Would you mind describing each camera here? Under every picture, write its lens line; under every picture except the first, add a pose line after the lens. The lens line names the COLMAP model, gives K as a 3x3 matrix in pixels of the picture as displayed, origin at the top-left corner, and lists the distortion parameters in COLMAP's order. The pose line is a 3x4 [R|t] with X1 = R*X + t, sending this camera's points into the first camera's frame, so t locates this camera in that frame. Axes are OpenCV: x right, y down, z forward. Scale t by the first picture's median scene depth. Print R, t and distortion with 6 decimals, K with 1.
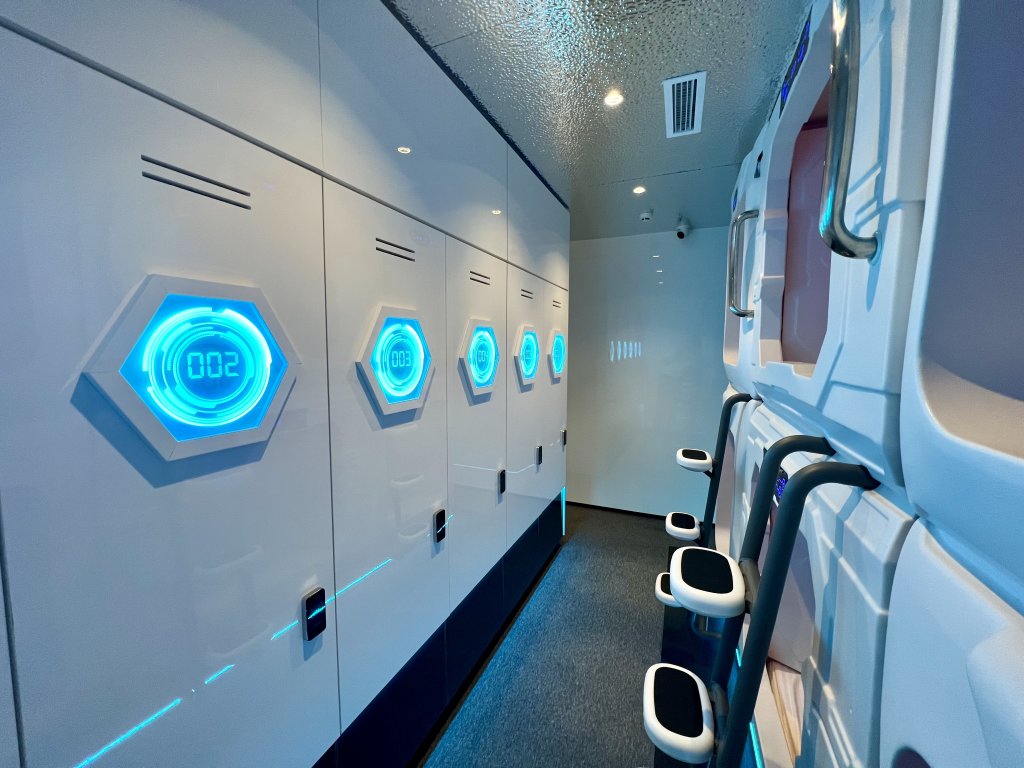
lens RADIAL K [[410.6, 0, 513.2], [0, 410.6, 379.2], [0, 0, 1]] dist [-0.001246, -0.000113]
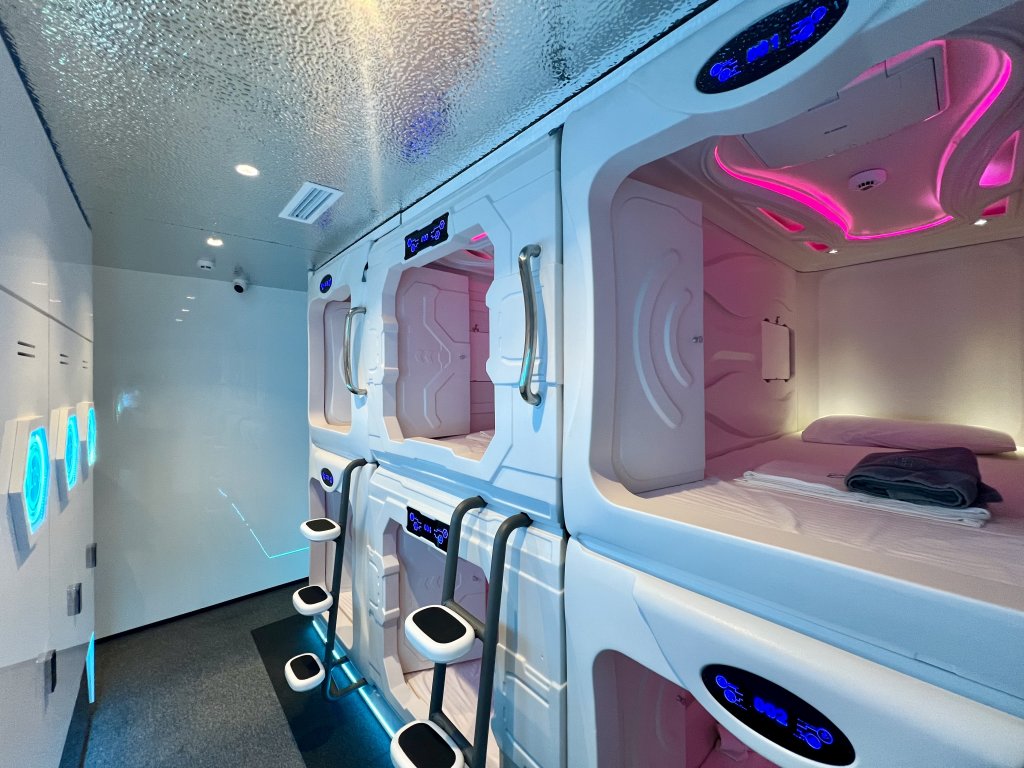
lens RADIAL K [[410.0, 0, 510.2], [0, 410.0, 379.4], [0, 0, 1]] dist [-0.001786, -0.000236]
pose [[0.437652, -0.004254, 0.899134, -0.358384], [0.075431, 0.996637, -0.032001, -0.147615], [-0.895975, 0.081827, 0.436501, 0.112029]]
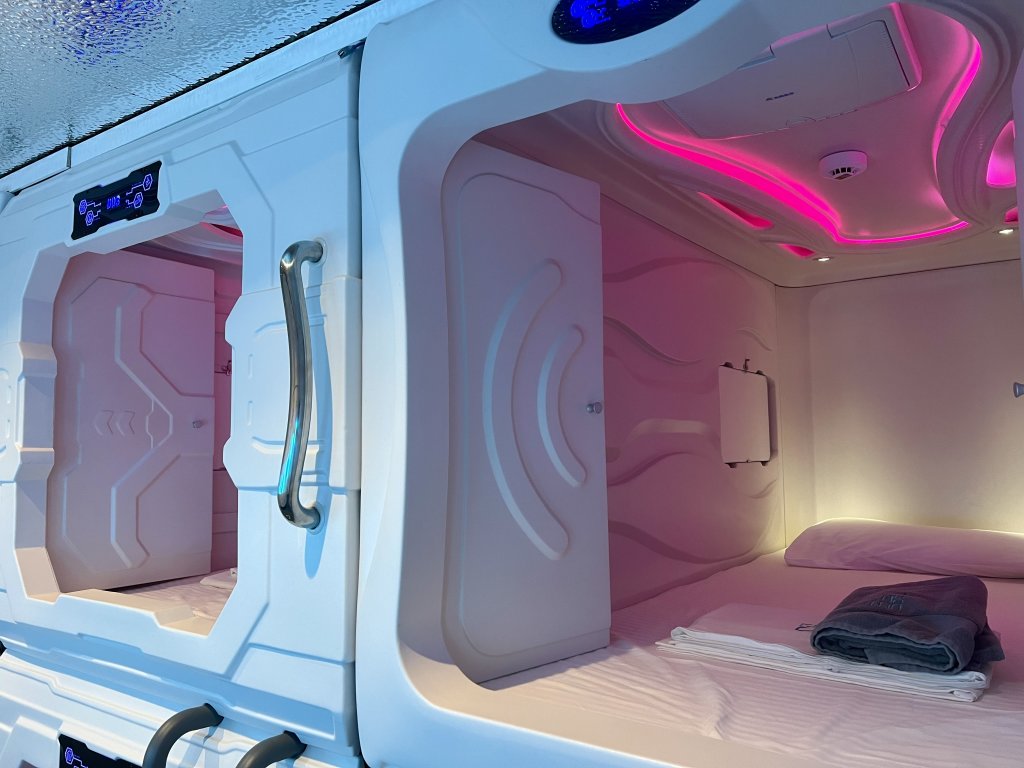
lens RADIAL K [[771.9, 0, 505.6], [0, 771.9, 390.7], [0, 0, 1]] dist [0.047960, -0.052635]
pose [[0.224681, 0.067039, 0.972124, -0.387758], [0.085161, 0.992462, -0.088124, -0.173337], [-0.970704, 0.102587, 0.217278, 0.024996]]
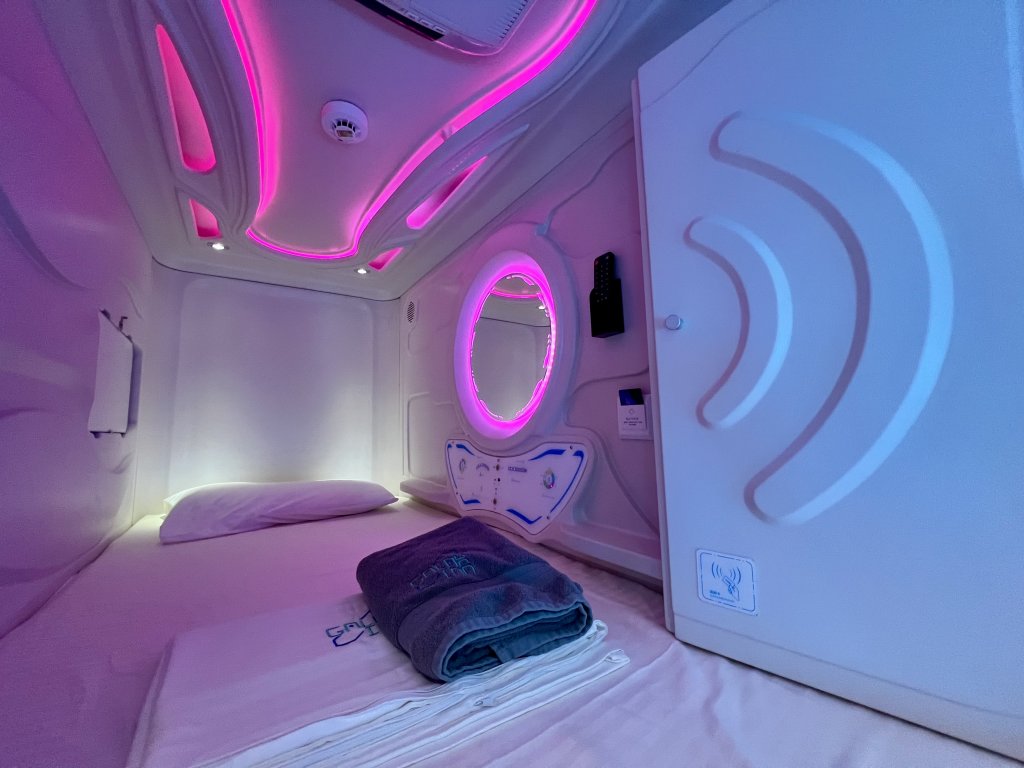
lens RADIAL K [[410.6, 0, 513.2], [0, 410.6, 379.2], [0, 0, 1]] dist [-0.001246, -0.000113]
pose [[-0.837232, 0.082413, 0.540603, 0.330472], [0.063587, 0.996544, -0.053442, -0.132905], [-0.543139, -0.010368, -0.839579, 0.133514]]
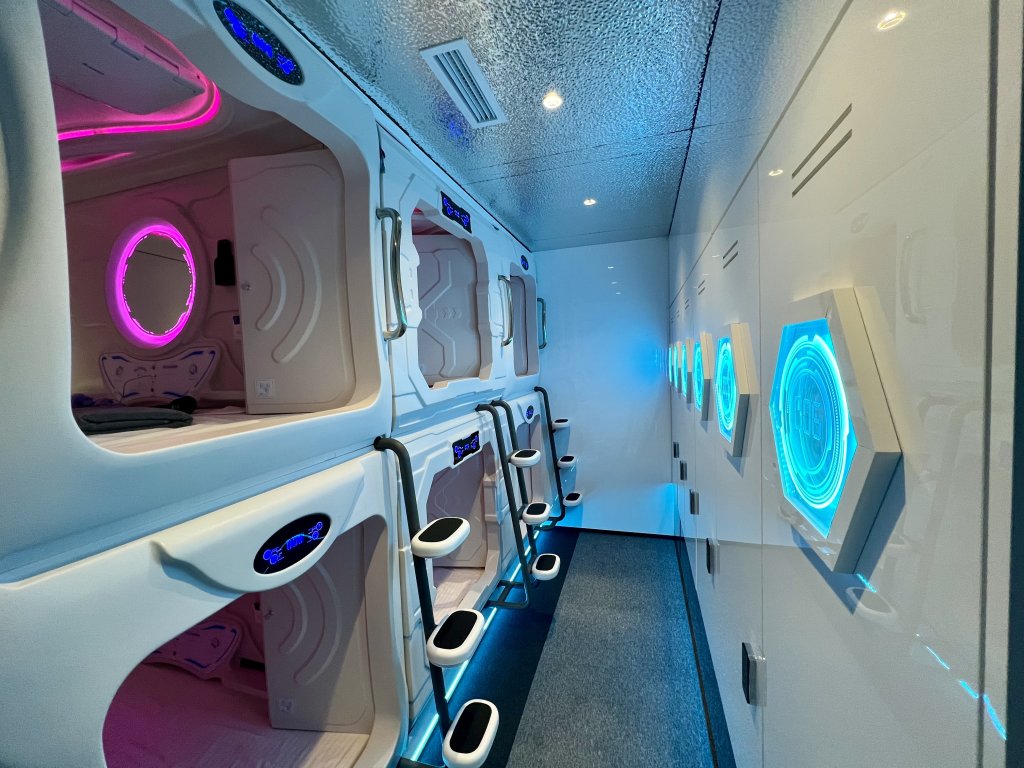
lens RADIAL K [[427.3, 0, 512.0], [0, 427.3, 384.0], [0, 0, 1]] dist [-0.024592, -0.000127]
pose [[-0.995200, 0.035779, -0.091083, -0.091557], [0.024388, 0.992078, 0.123236, -0.082769], [0.094770, 0.120424, -0.988189, 0.744321]]
